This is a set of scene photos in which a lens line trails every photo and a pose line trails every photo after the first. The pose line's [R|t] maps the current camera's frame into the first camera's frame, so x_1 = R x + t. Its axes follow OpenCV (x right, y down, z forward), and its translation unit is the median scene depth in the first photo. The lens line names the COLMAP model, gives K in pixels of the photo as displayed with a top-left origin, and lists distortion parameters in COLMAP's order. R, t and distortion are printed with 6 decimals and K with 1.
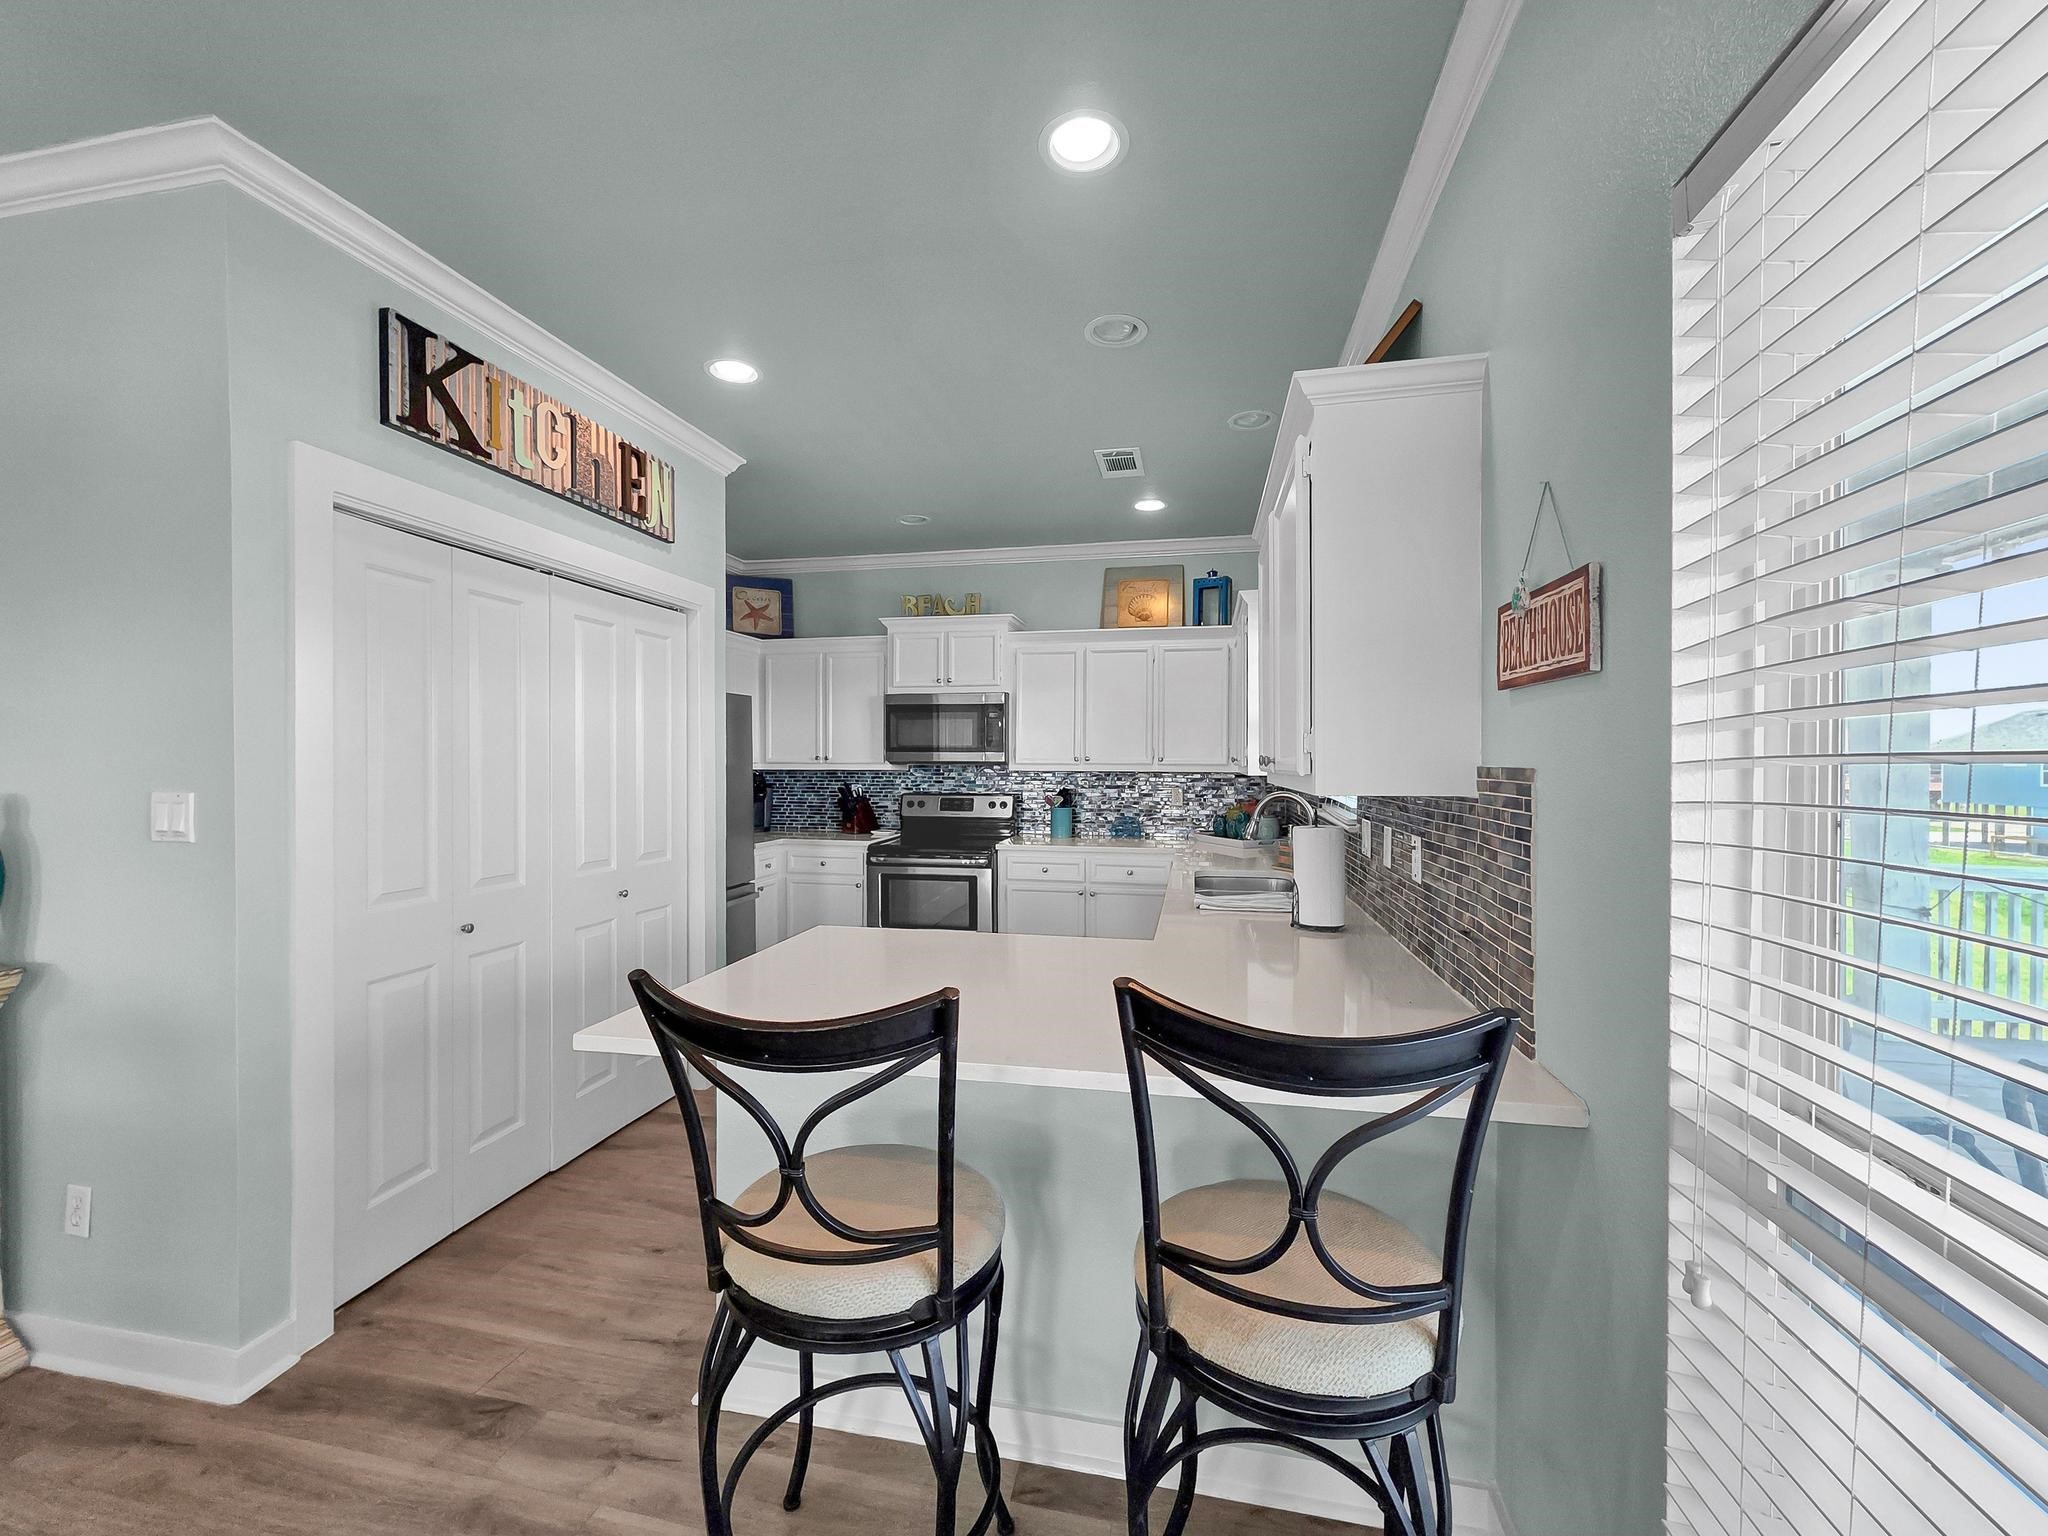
lens RADIAL K [[837.7, 0, 1019.8], [0, 837.7, 775.3], [0, 0, 1]] dist [-0.001614, 0.000991]
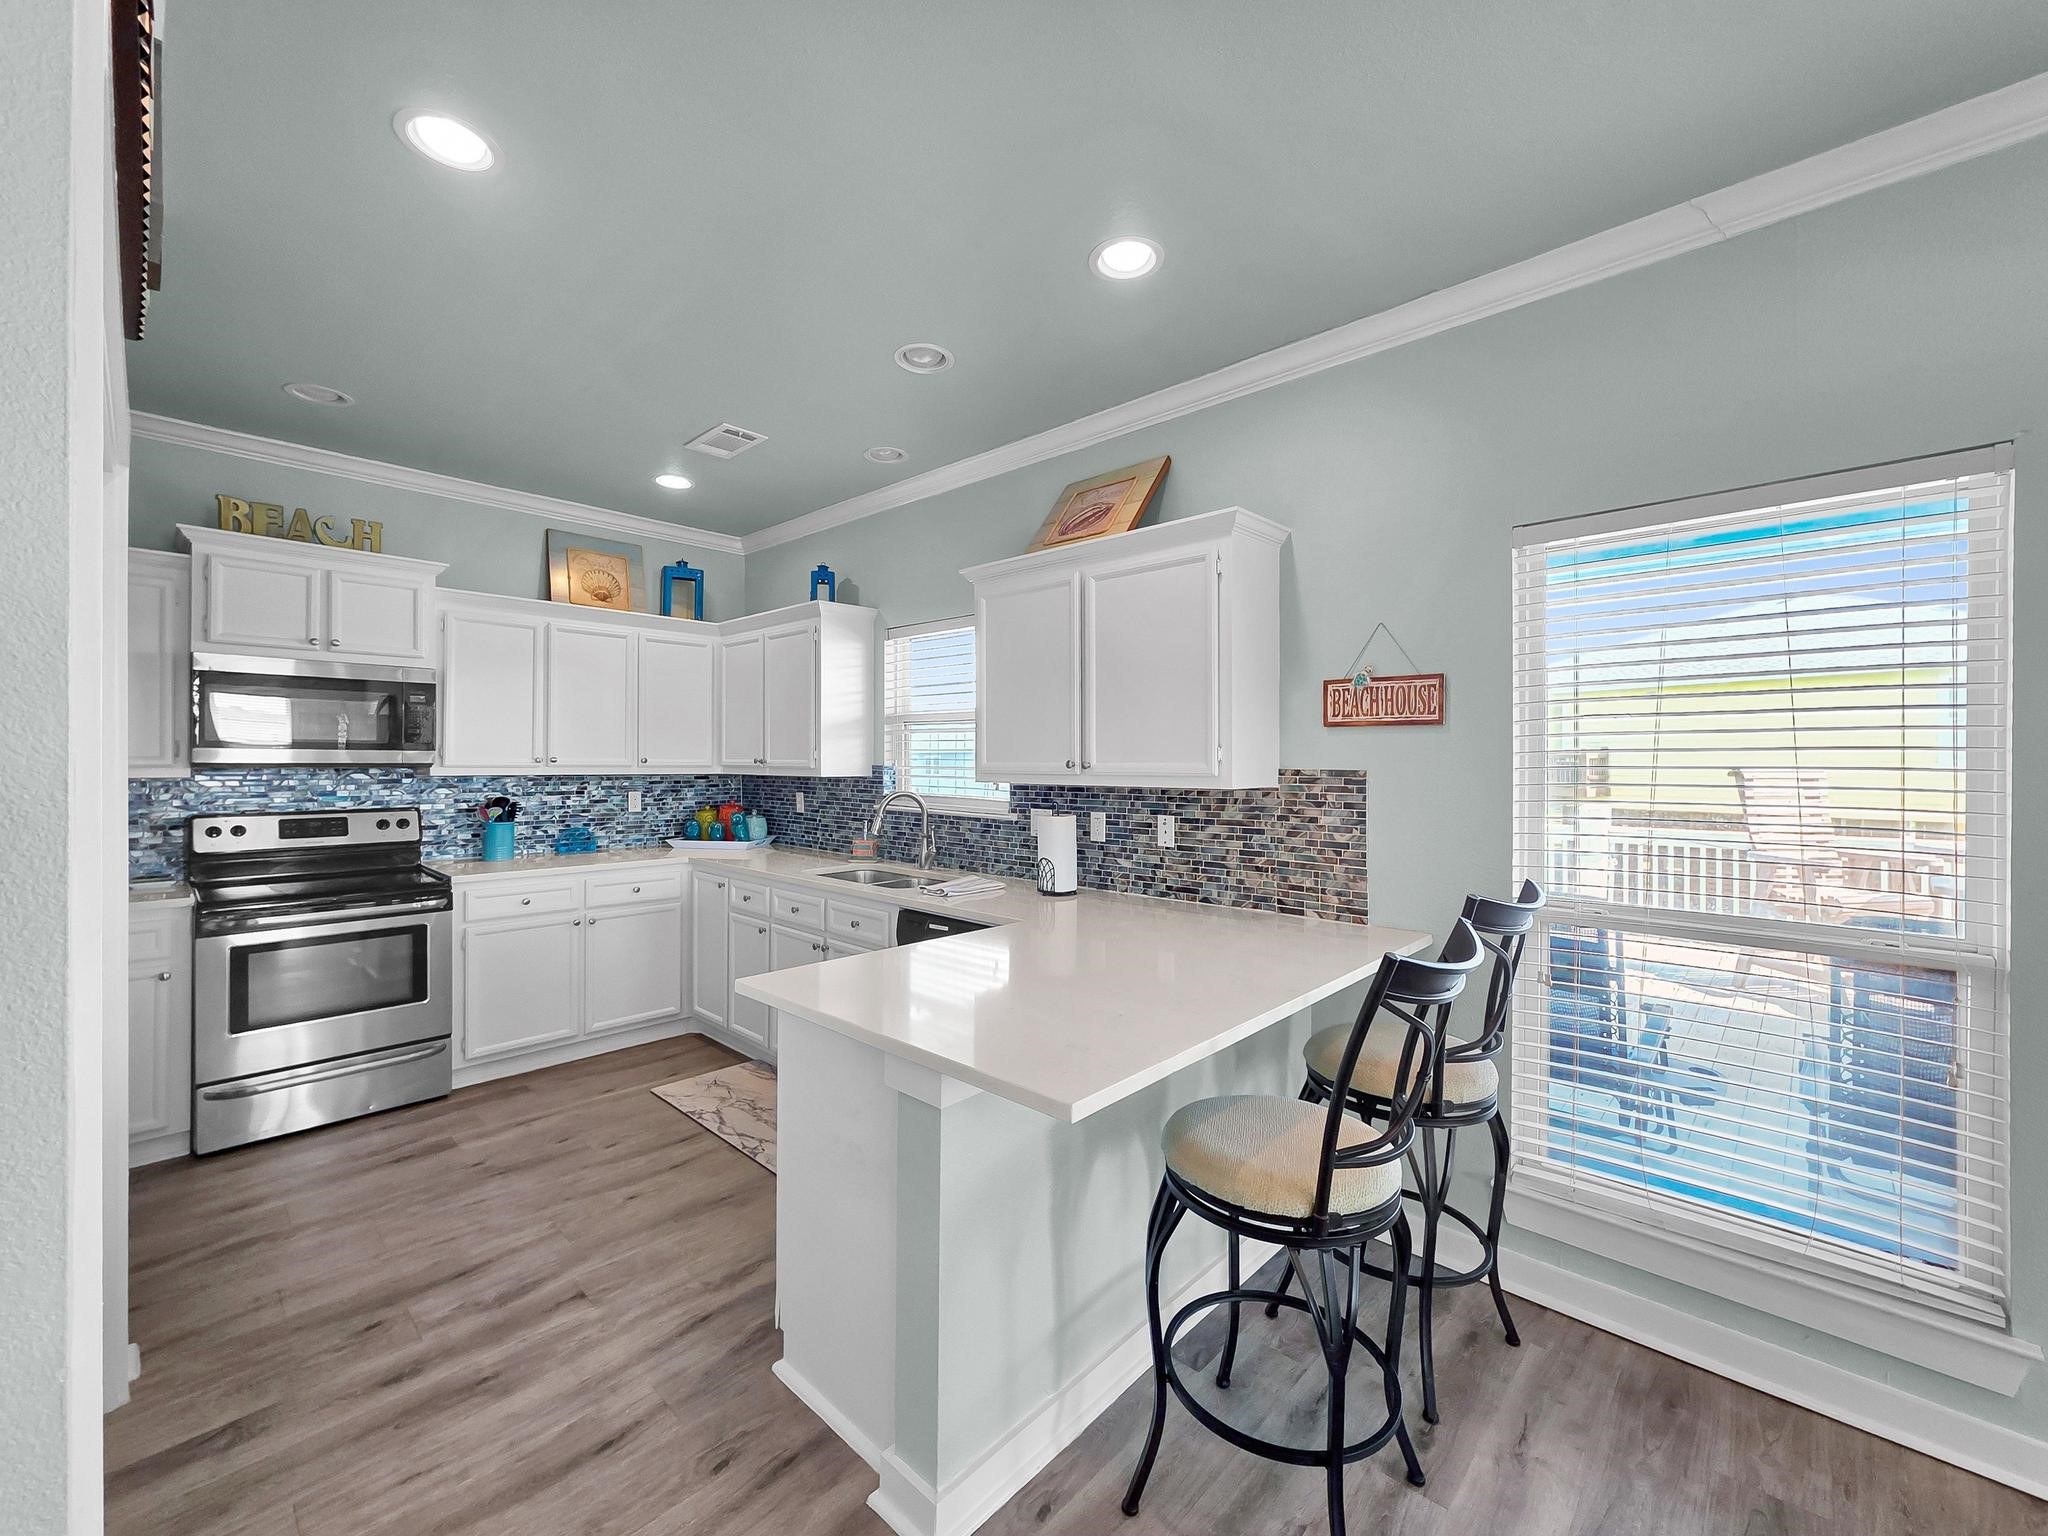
lens RADIAL K [[837.7, 0, 1035.2], [0, 837.7, 758.5], [0, 0, 1]] dist [-0.001614, 0.000991]
pose [[0.512062, 0.001722, 0.858947, -0.377160], [0.013196, 0.999864, -0.009871, -0.006374], [-0.858847, 0.016389, 0.511969, 0.176730]]
